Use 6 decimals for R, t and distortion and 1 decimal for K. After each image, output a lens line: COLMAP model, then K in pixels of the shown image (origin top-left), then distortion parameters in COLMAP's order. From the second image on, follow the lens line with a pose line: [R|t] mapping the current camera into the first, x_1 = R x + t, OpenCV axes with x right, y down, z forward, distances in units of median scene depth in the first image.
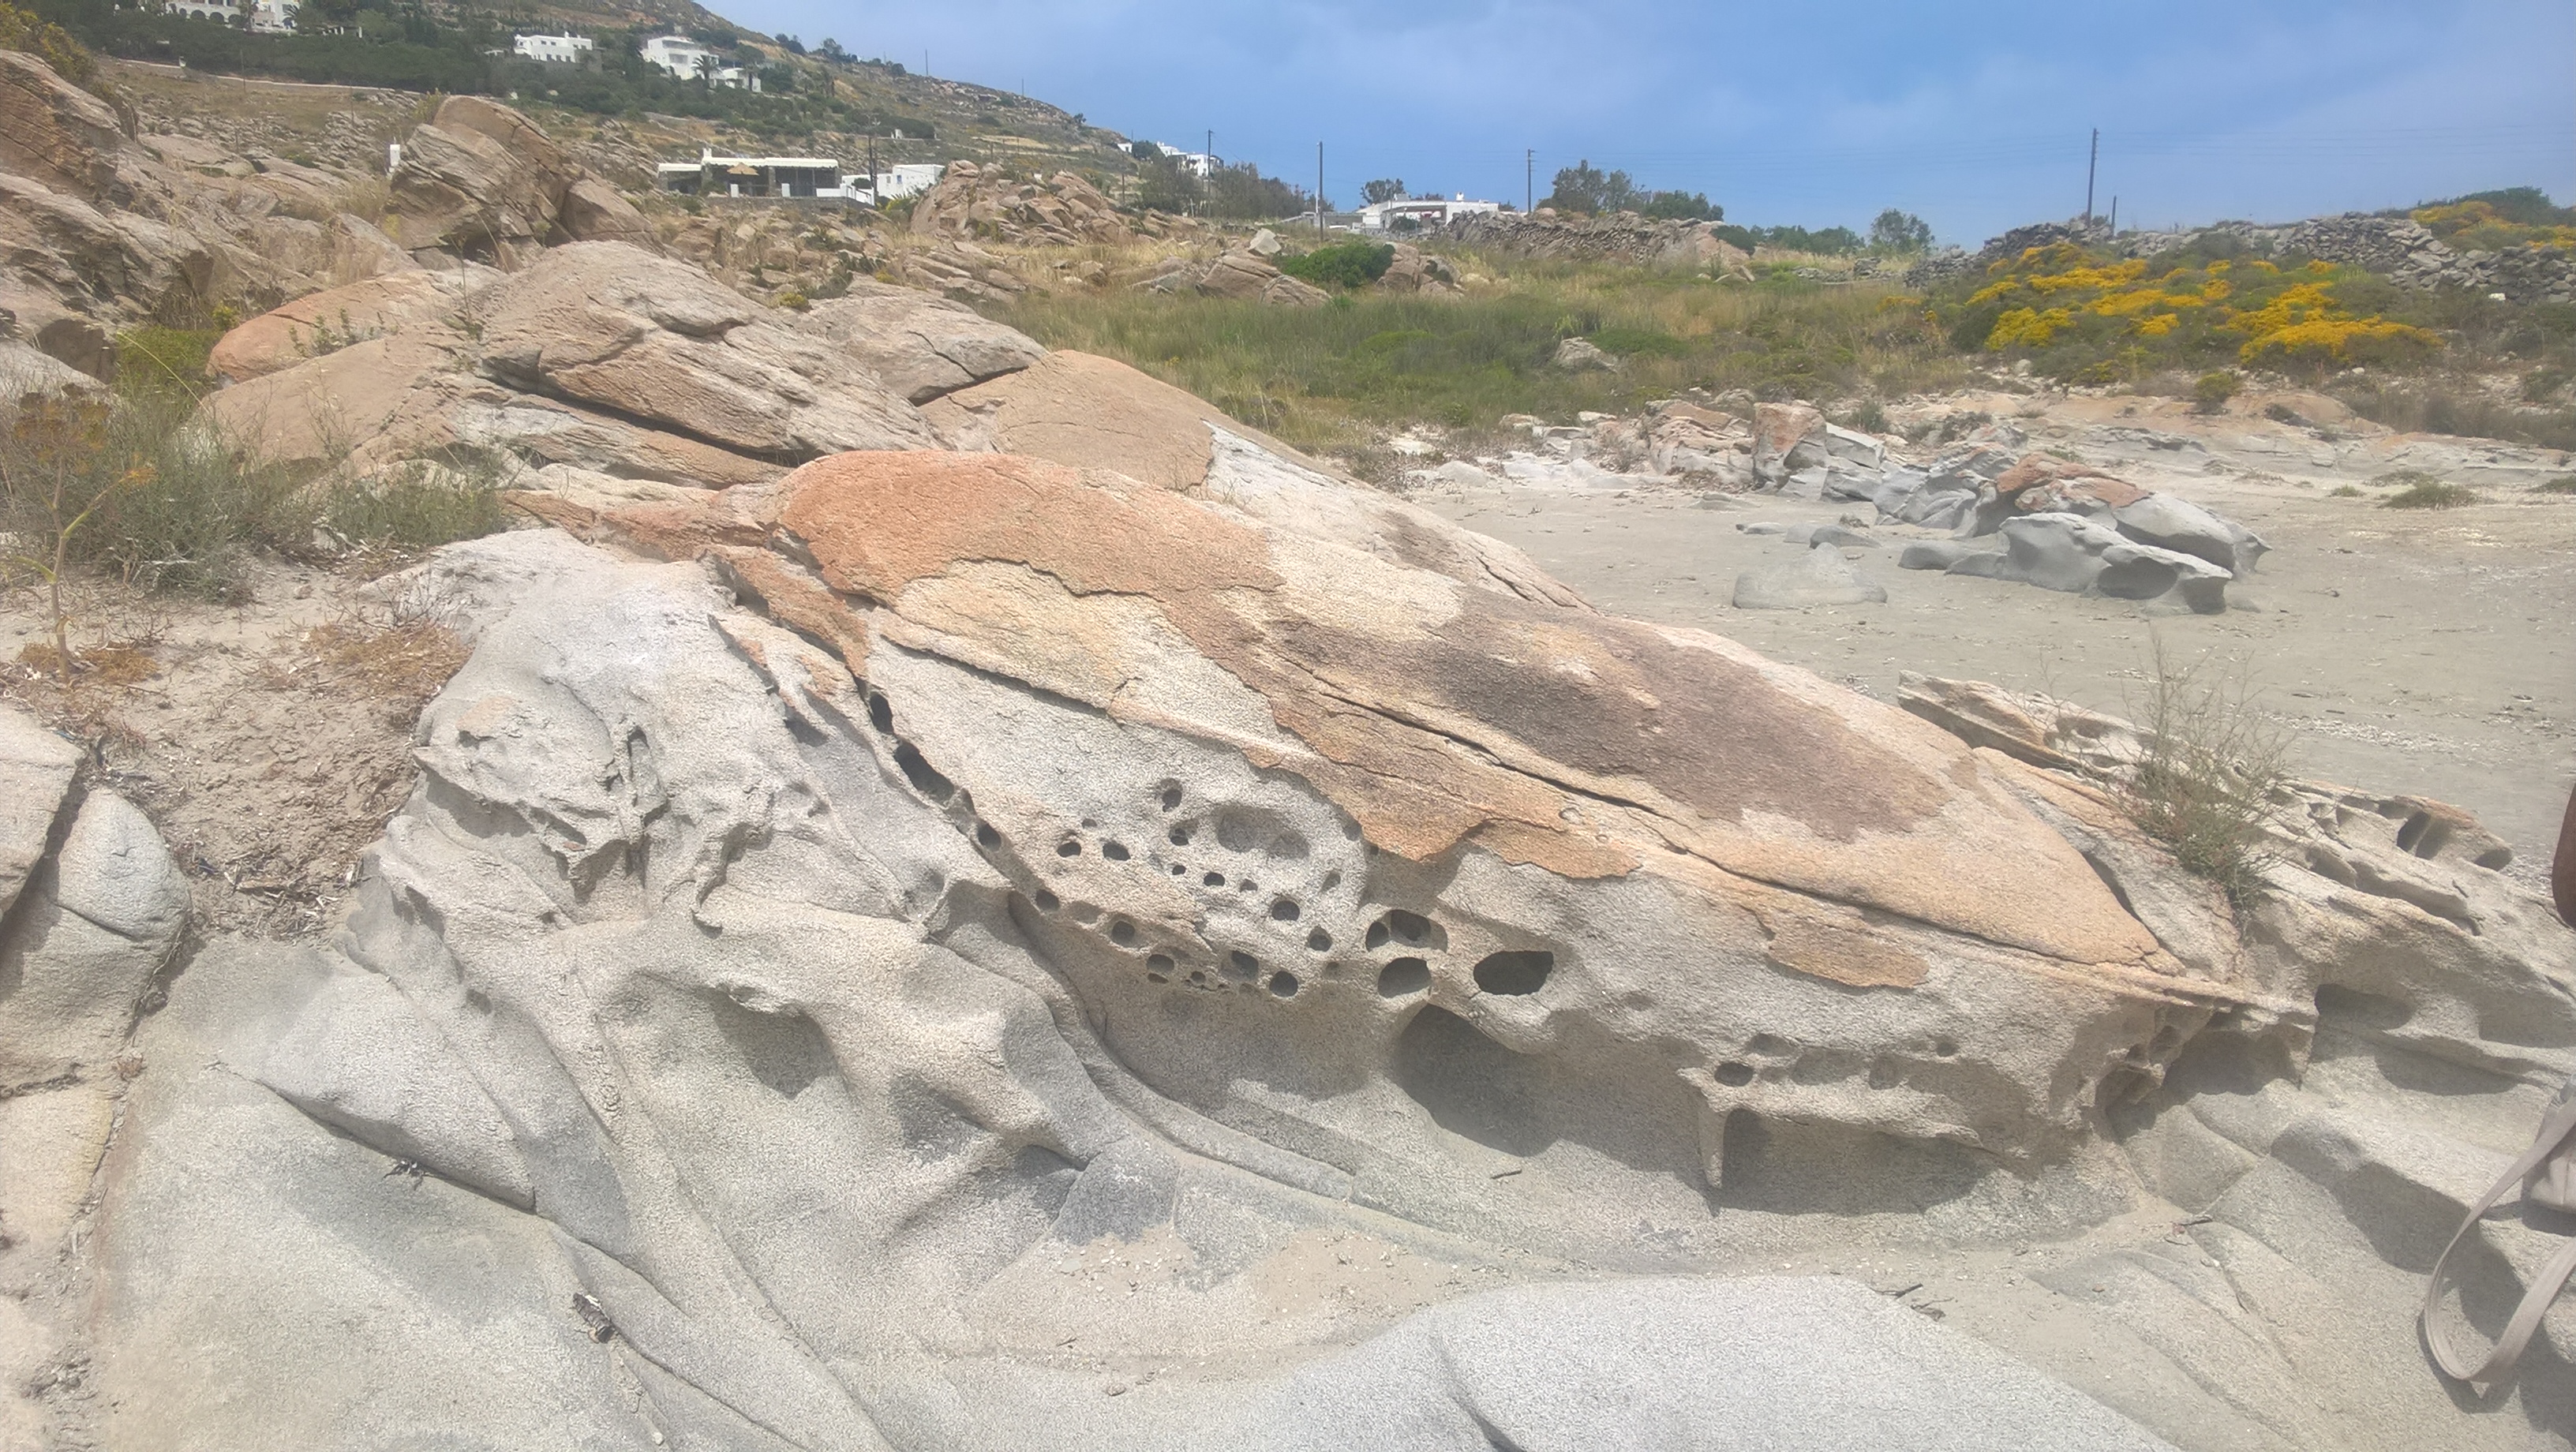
lens RADIAL K [[2086.7, 0, 1288.0], [0, 2086.7, 726.0], [0, 0, 1]] dist [0.002597, -0.143277]
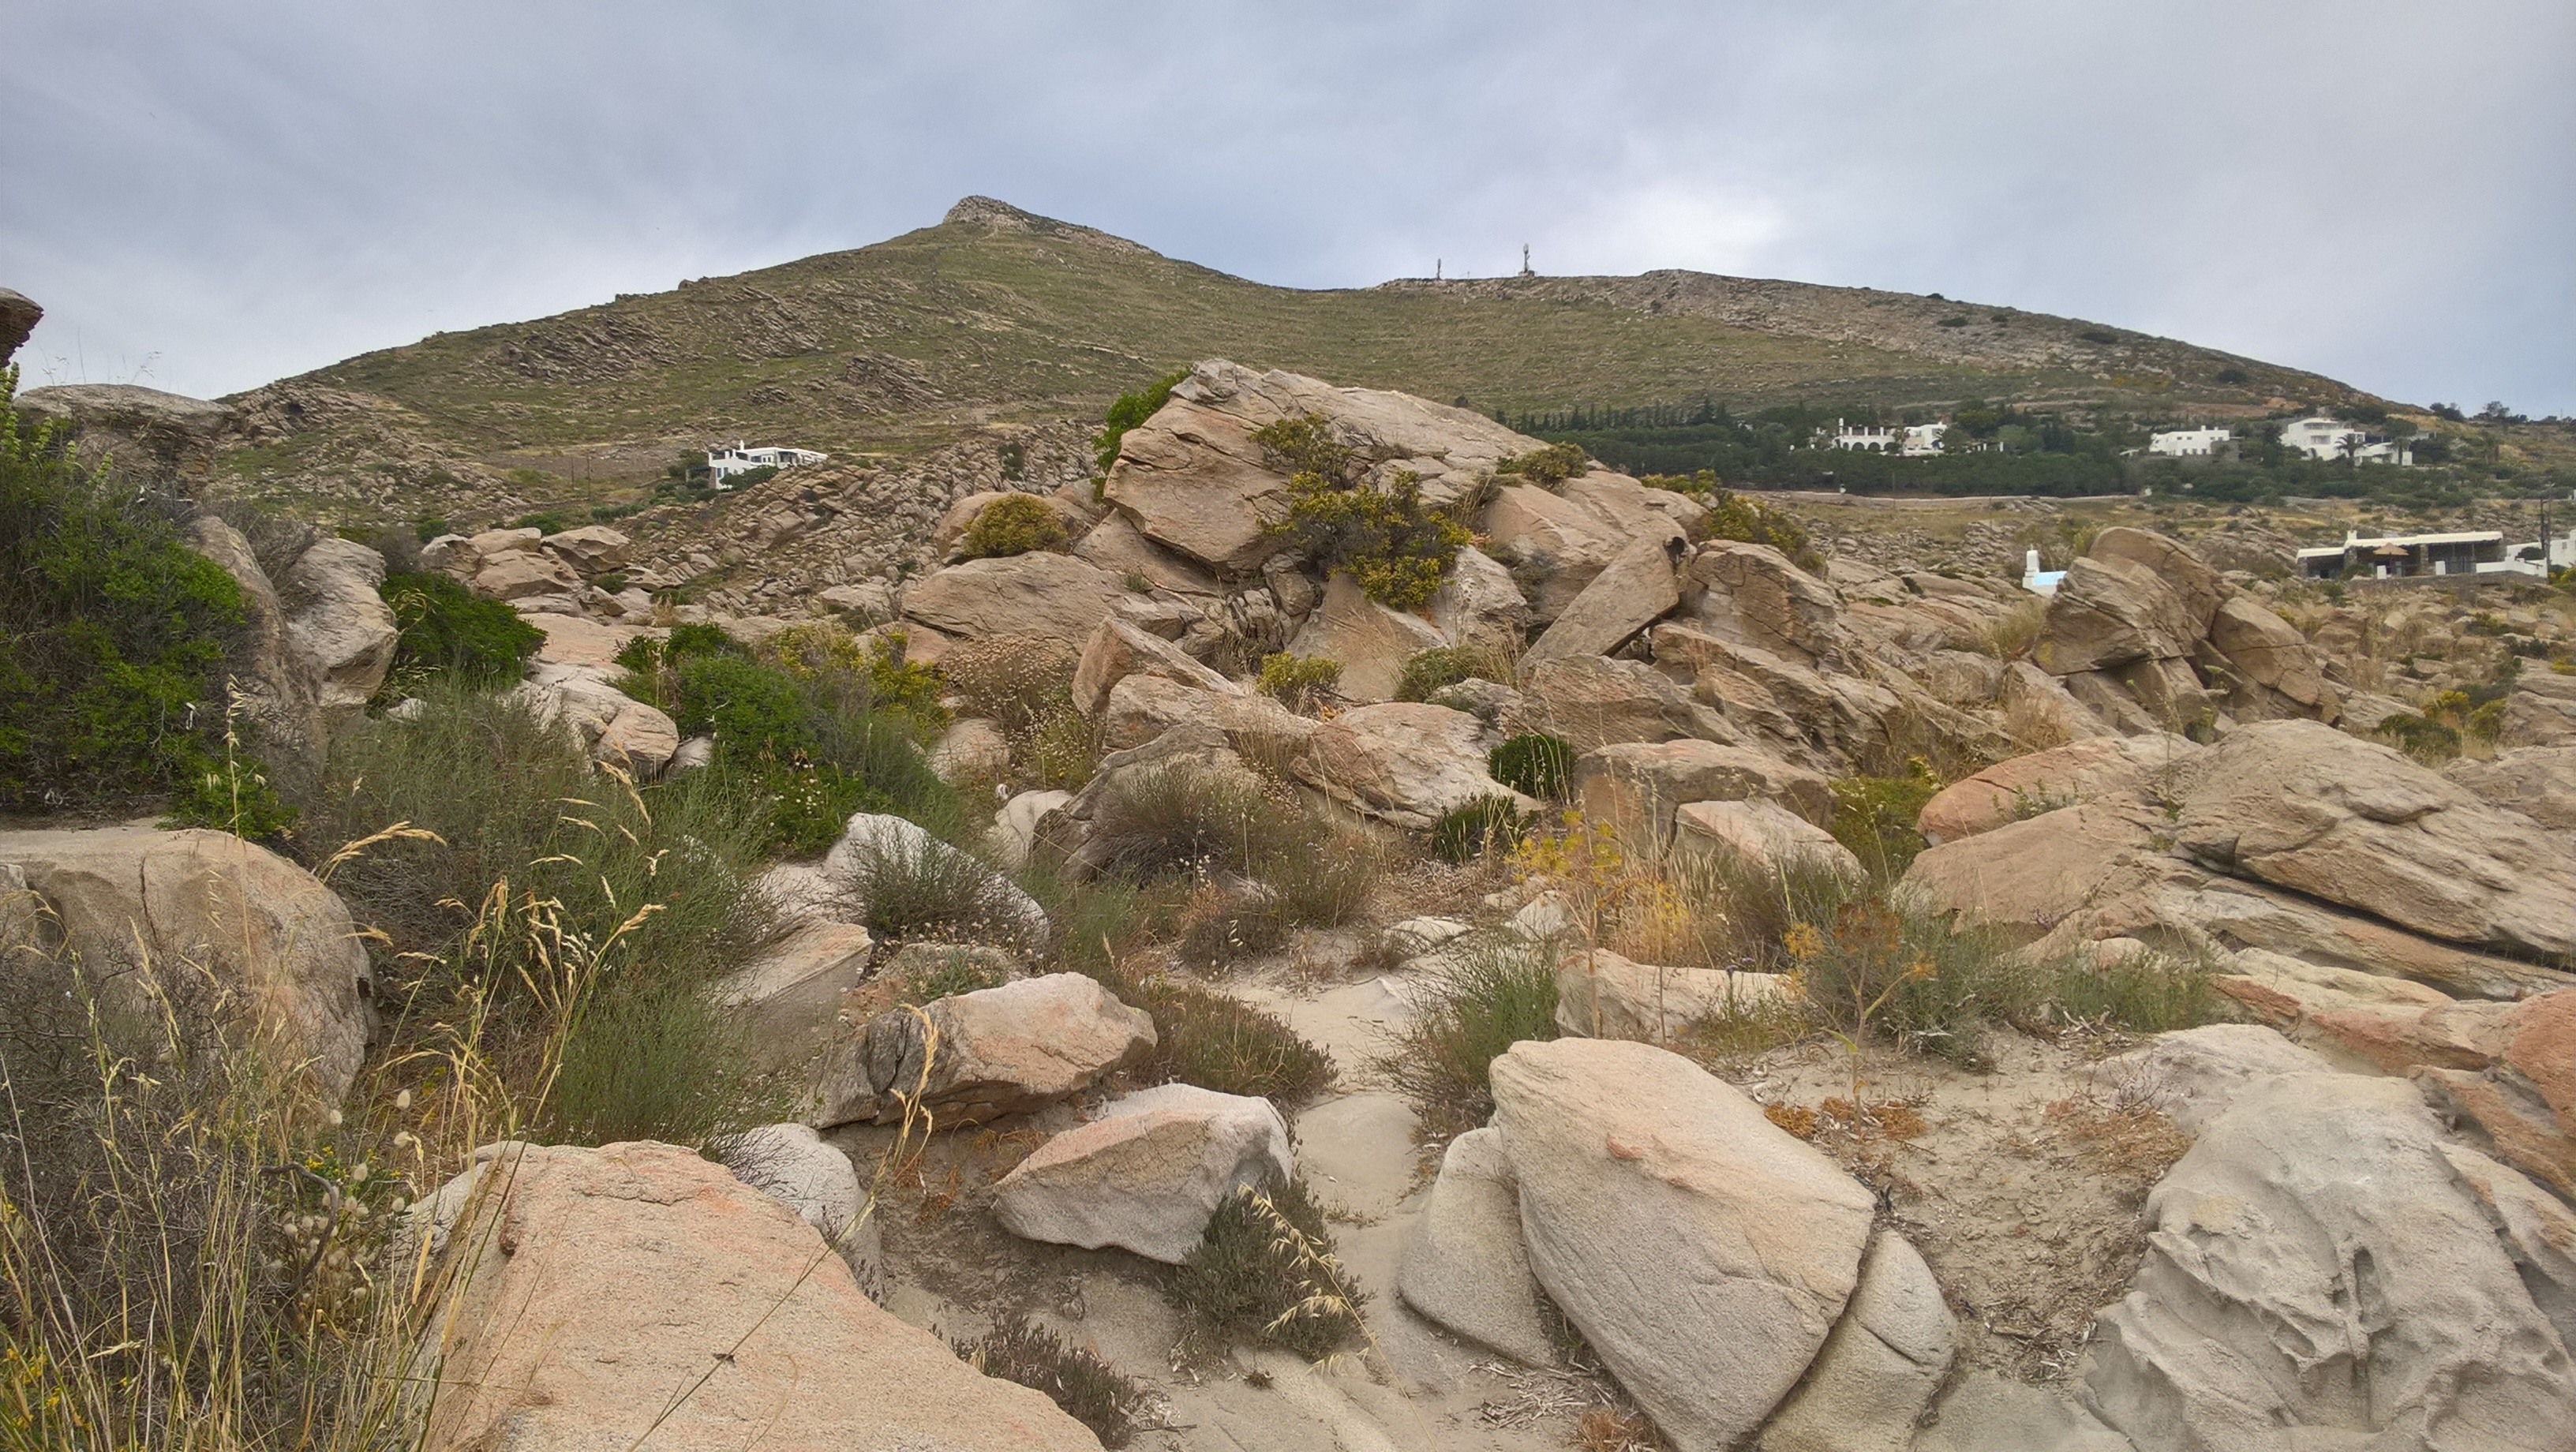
lens RADIAL K [[2102.2, 0, 1288.0], [0, 2102.2, 726.0], [0, 0, 1]] dist [-0.031379, -0.007045]
pose [[0.740481, -0.013534, -0.671941, 0.007166], [-0.111128, 0.983569, -0.142274, -0.040863], [0.662827, 0.180022, 0.726810, -0.180264]]
